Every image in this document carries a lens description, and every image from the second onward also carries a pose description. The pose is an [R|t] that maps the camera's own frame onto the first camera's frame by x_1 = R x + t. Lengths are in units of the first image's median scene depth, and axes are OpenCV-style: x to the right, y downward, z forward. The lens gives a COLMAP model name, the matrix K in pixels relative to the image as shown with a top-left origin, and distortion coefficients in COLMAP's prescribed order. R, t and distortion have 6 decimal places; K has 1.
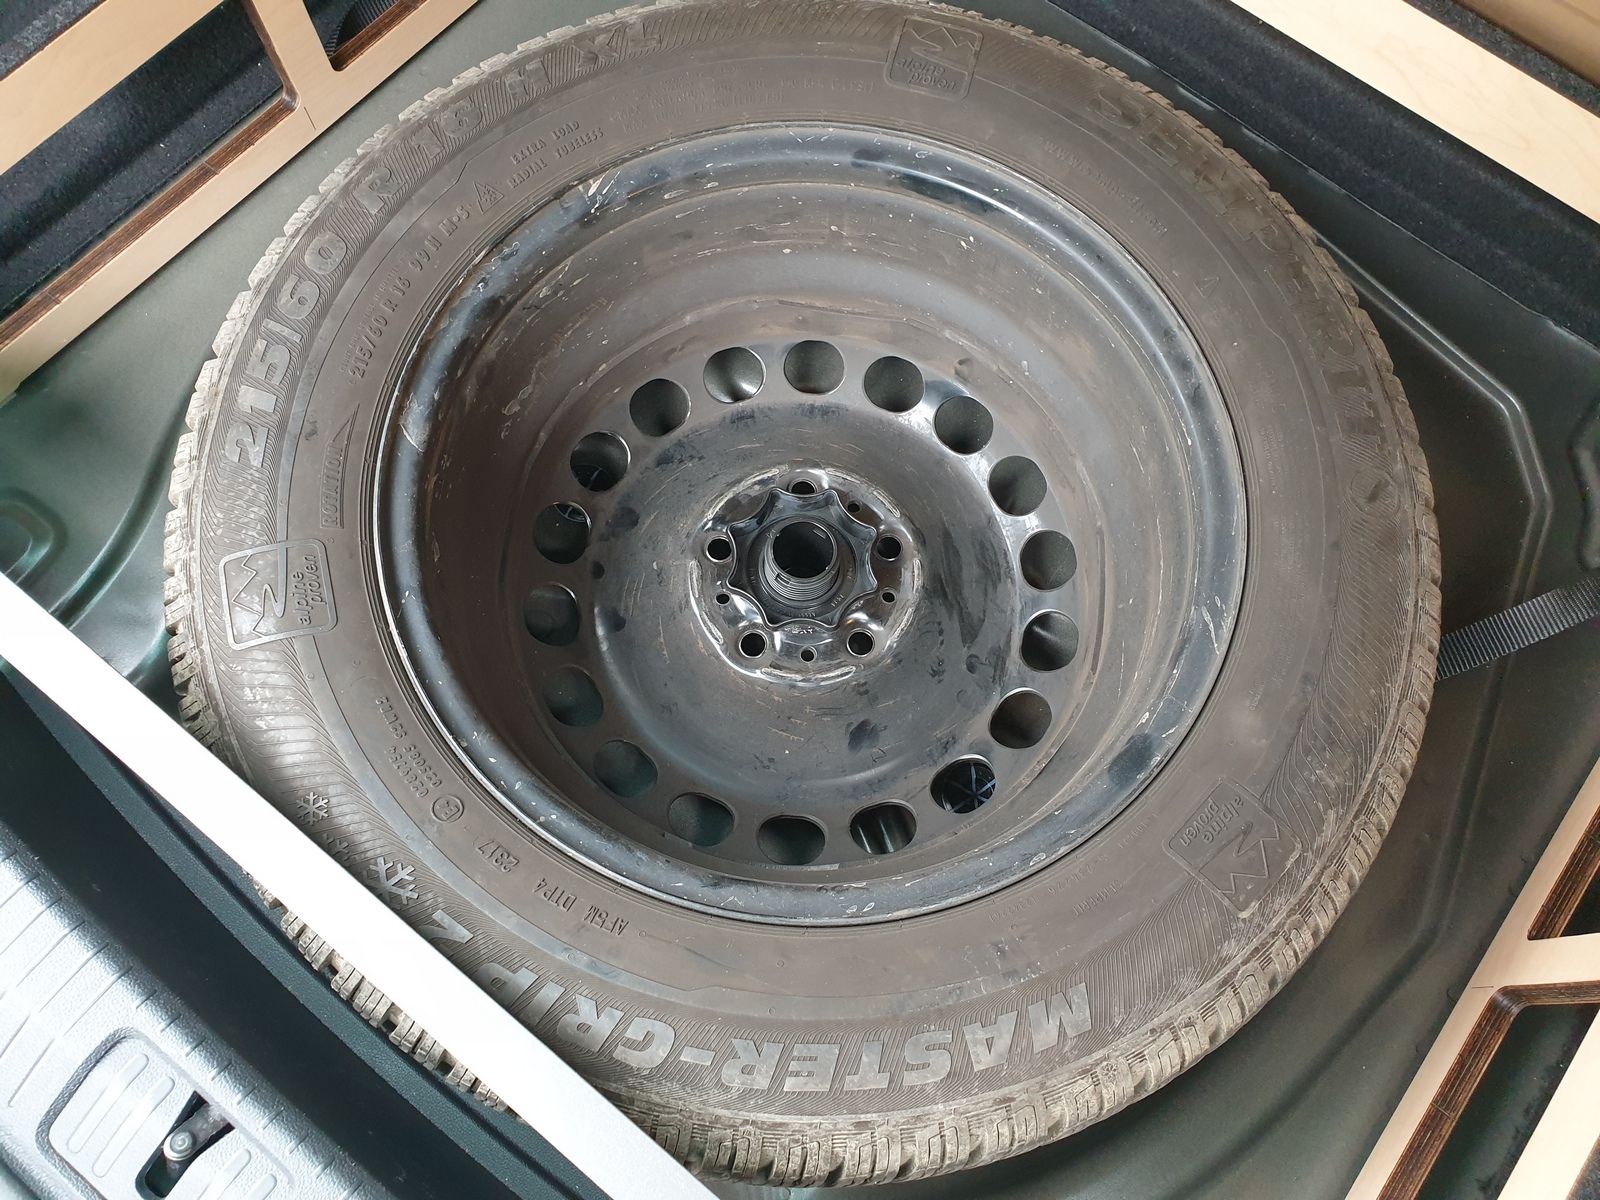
lens RADIAL K [[1223.0, 0, 824.7], [0, 1223.0, 609.8], [0, 0, 1]] dist [-0.008891, 0.019072]
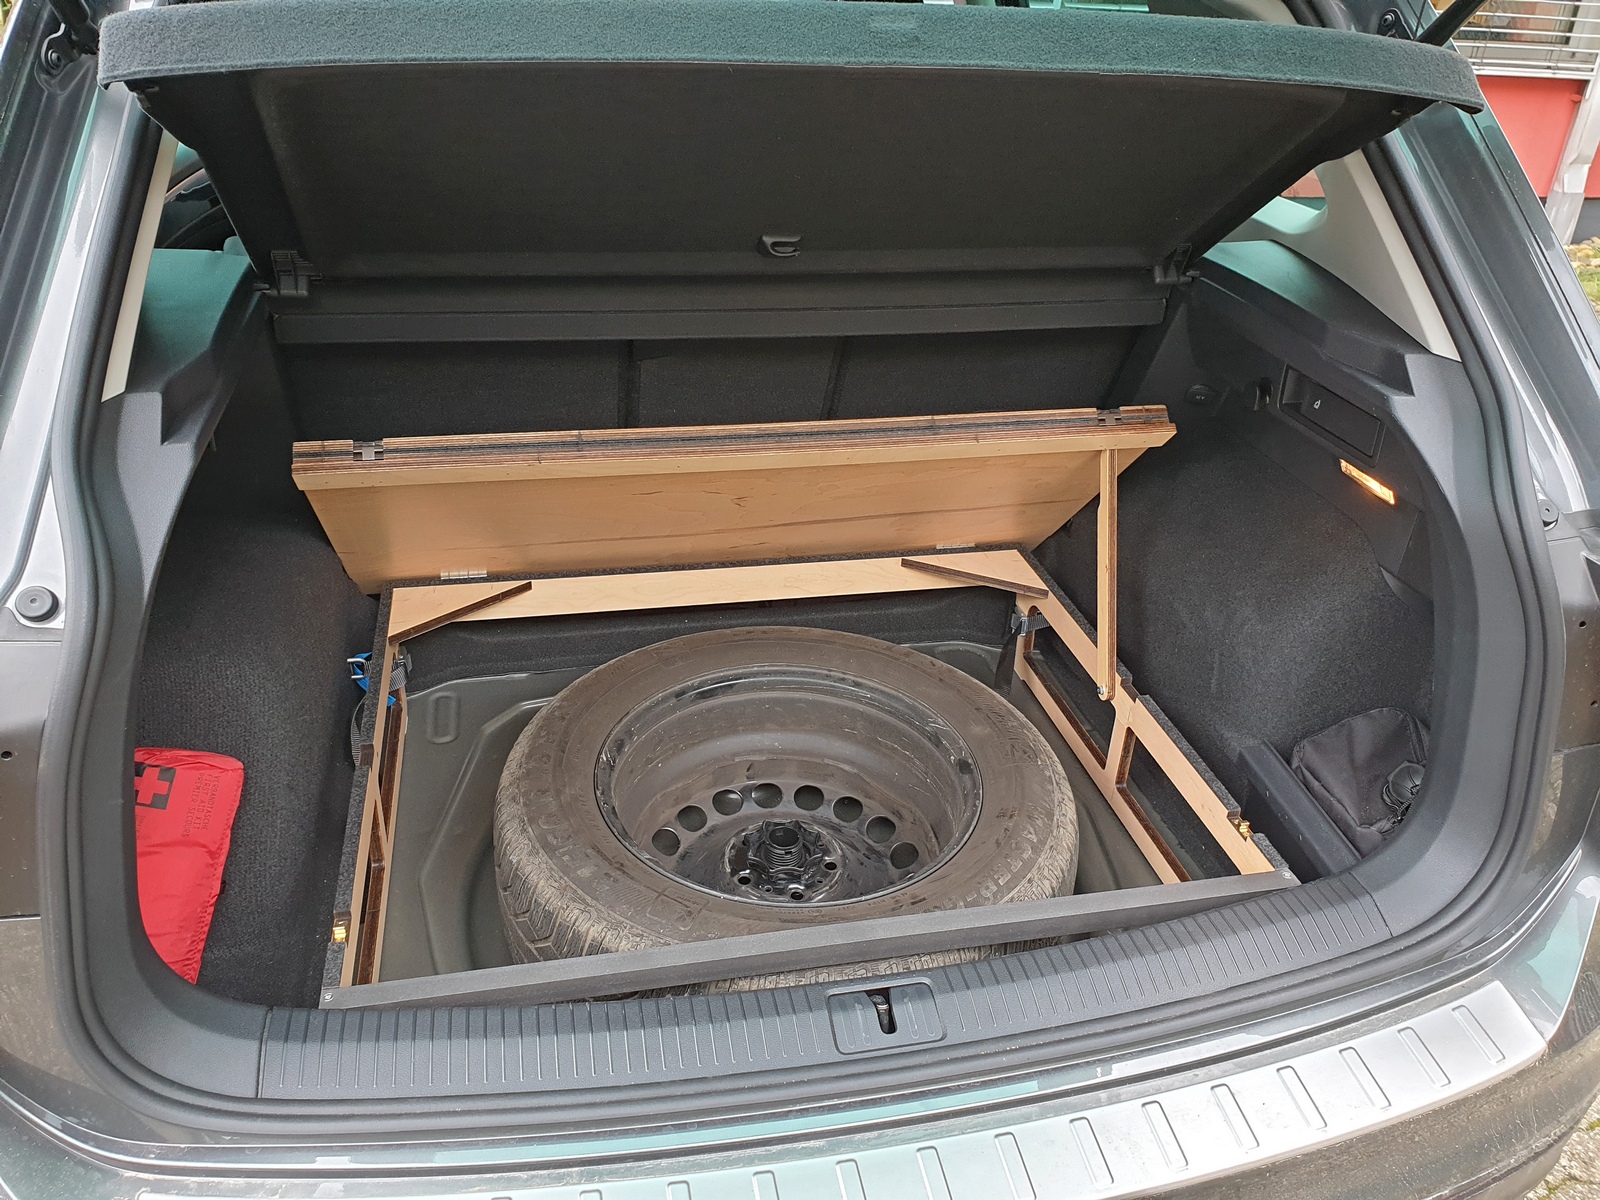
lens RADIAL K [[1223.0, 0, 784.2], [0, 1223.0, 594.6], [0, 0, 1]] dist [-0.008891, 0.019072]
pose [[0.642662, -0.394679, 0.656669, -1.405968], [0.722525, 0.597307, -0.348113, 0.491456], [-0.254840, 0.698179, 0.669031, -0.756675]]
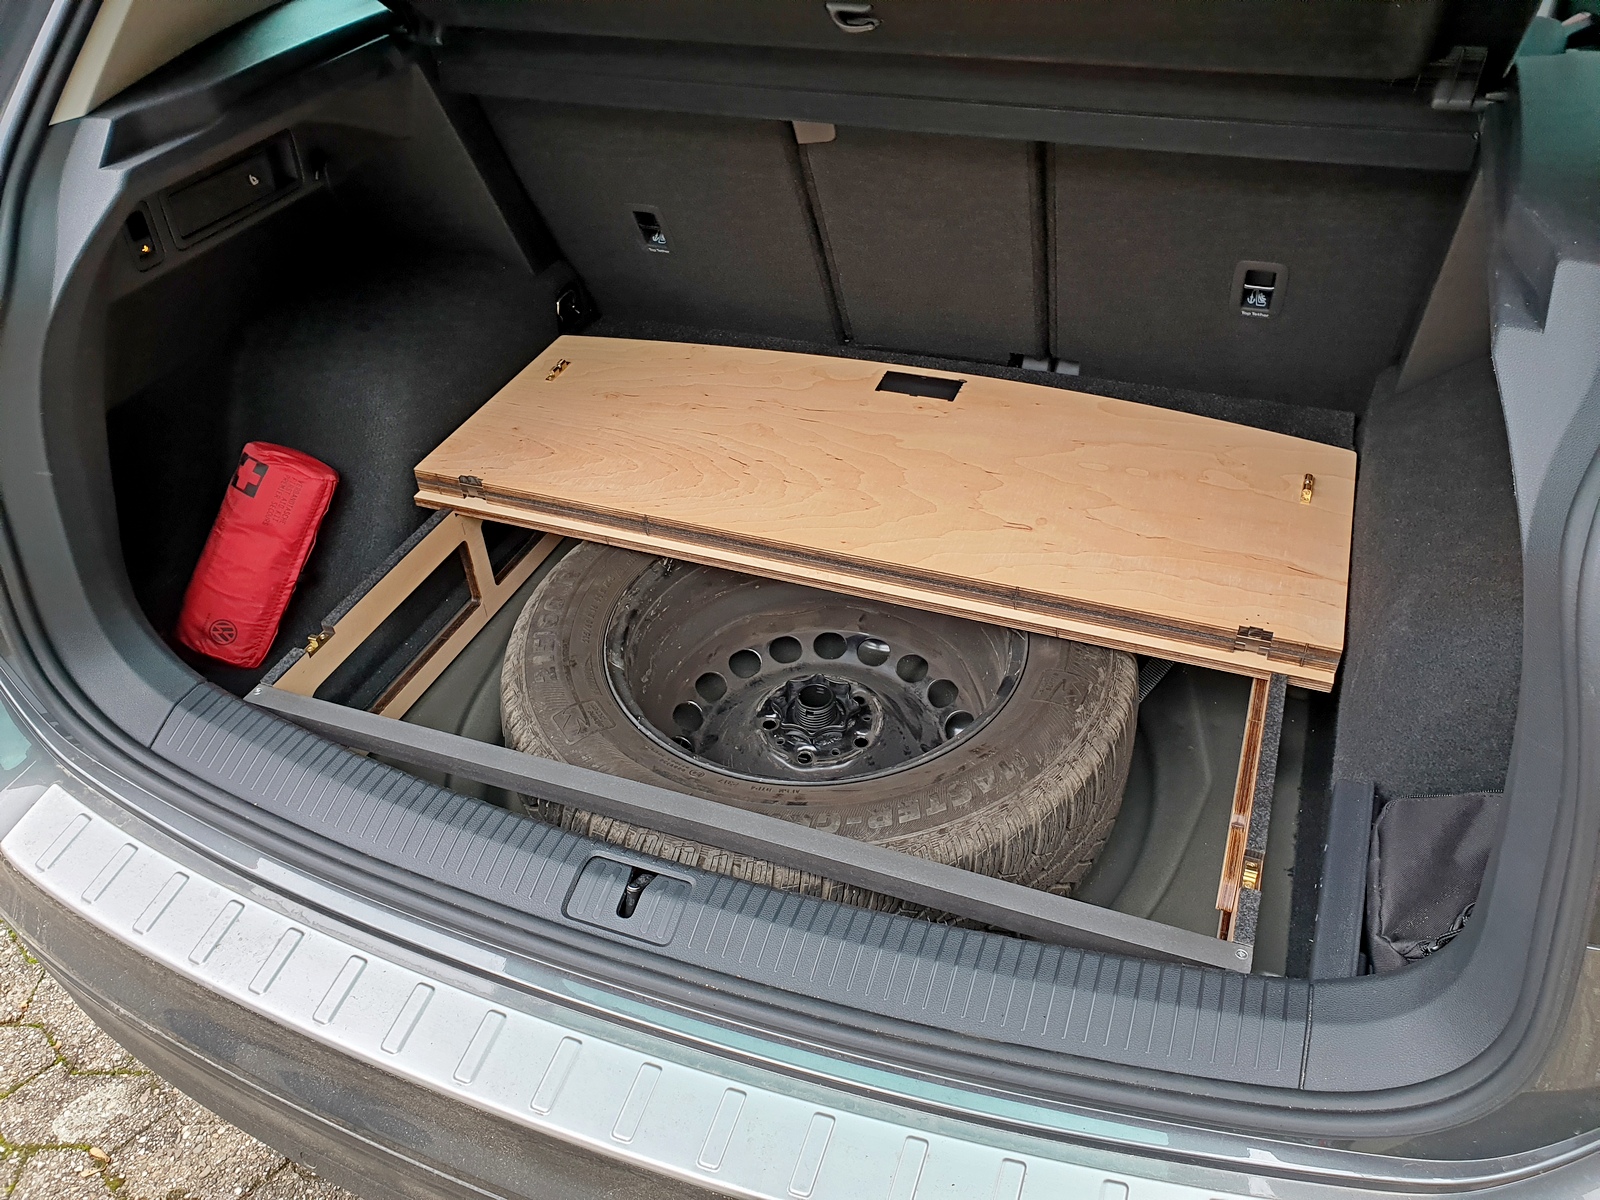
lens RADIAL K [[1223.0, 0, 802.3], [0, 1223.0, 590.2], [0, 0, 1]] dist [-0.008891, 0.019072]
pose [[0.951957, -0.255045, 0.169501, -0.369228], [0.306195, 0.801375, -0.513850, 0.916886], [-0.004779, 0.541064, 0.840968, -0.785486]]
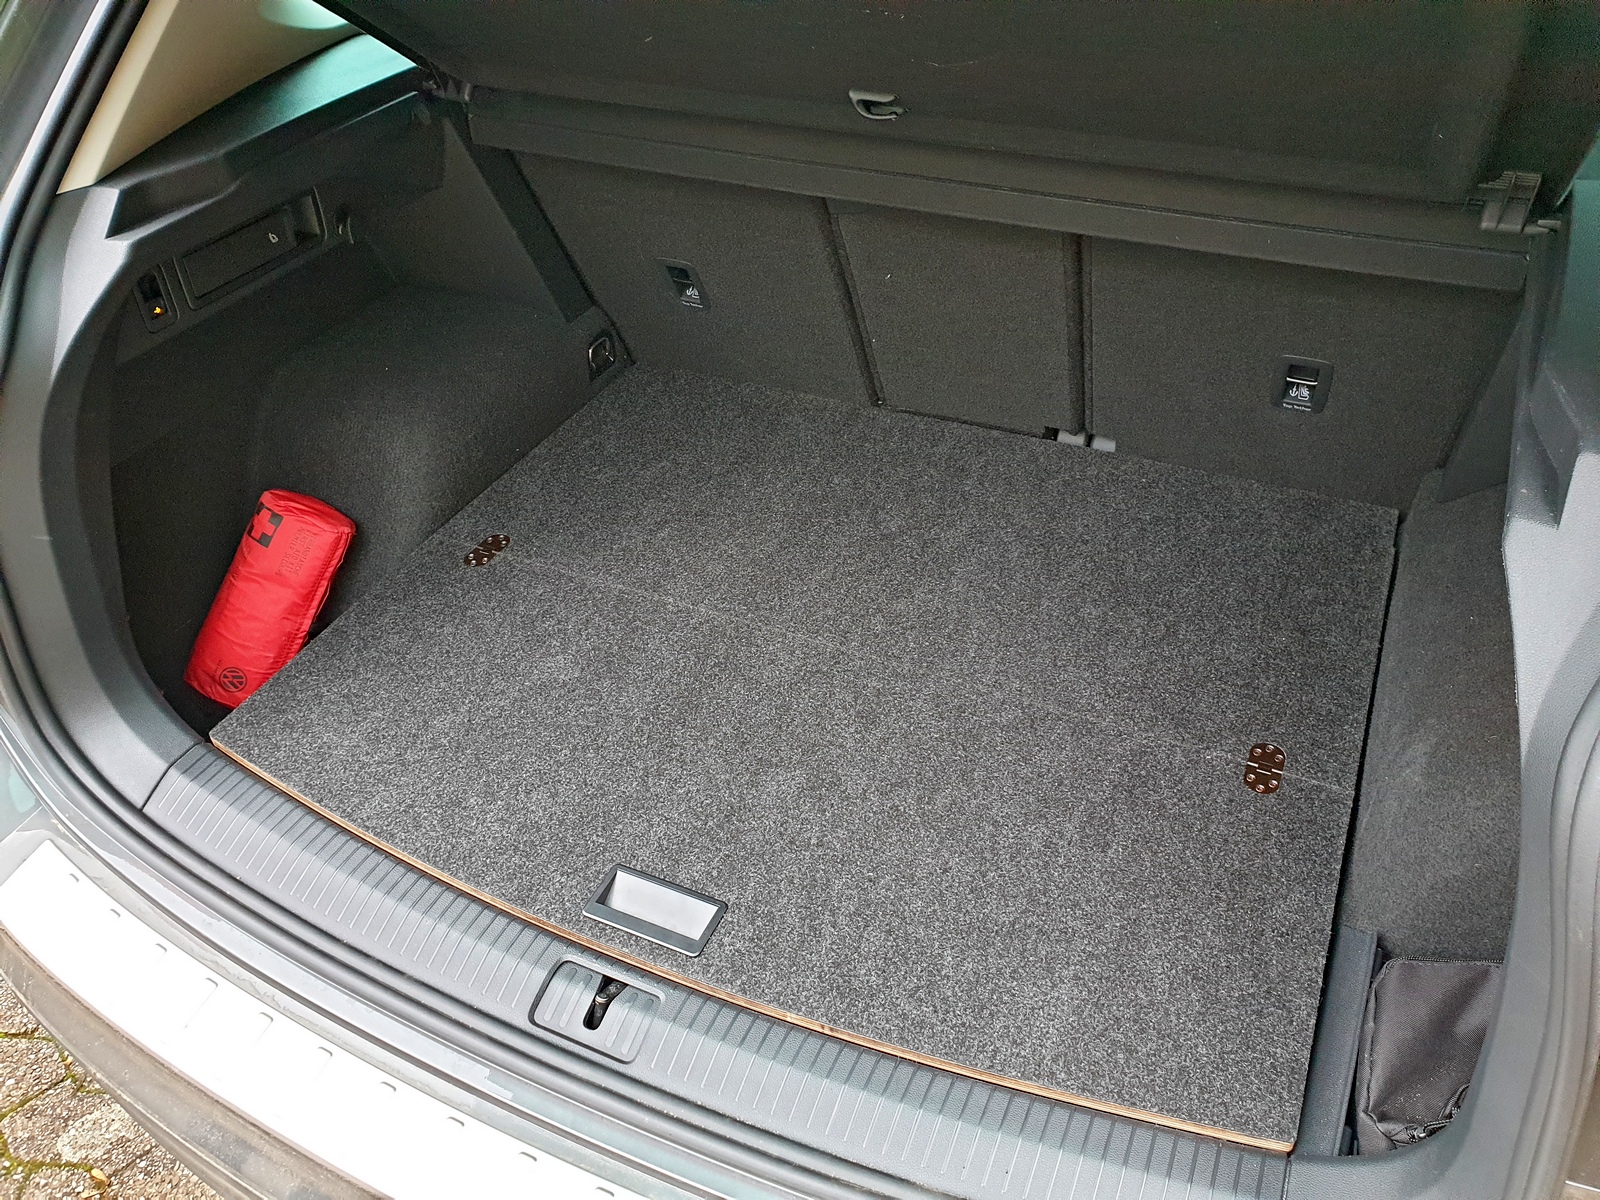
lens RADIAL K [[1223.0, 0, 817.9], [0, 1223.0, 599.2], [0, 0, 1]] dist [-0.008891, 0.019072]
pose [[0.969803, -0.208710, 0.126184, -0.229924], [0.243866, 0.822572, -0.513718, 0.791593], [0.003422, 0.528977, 0.848629, -0.830256]]
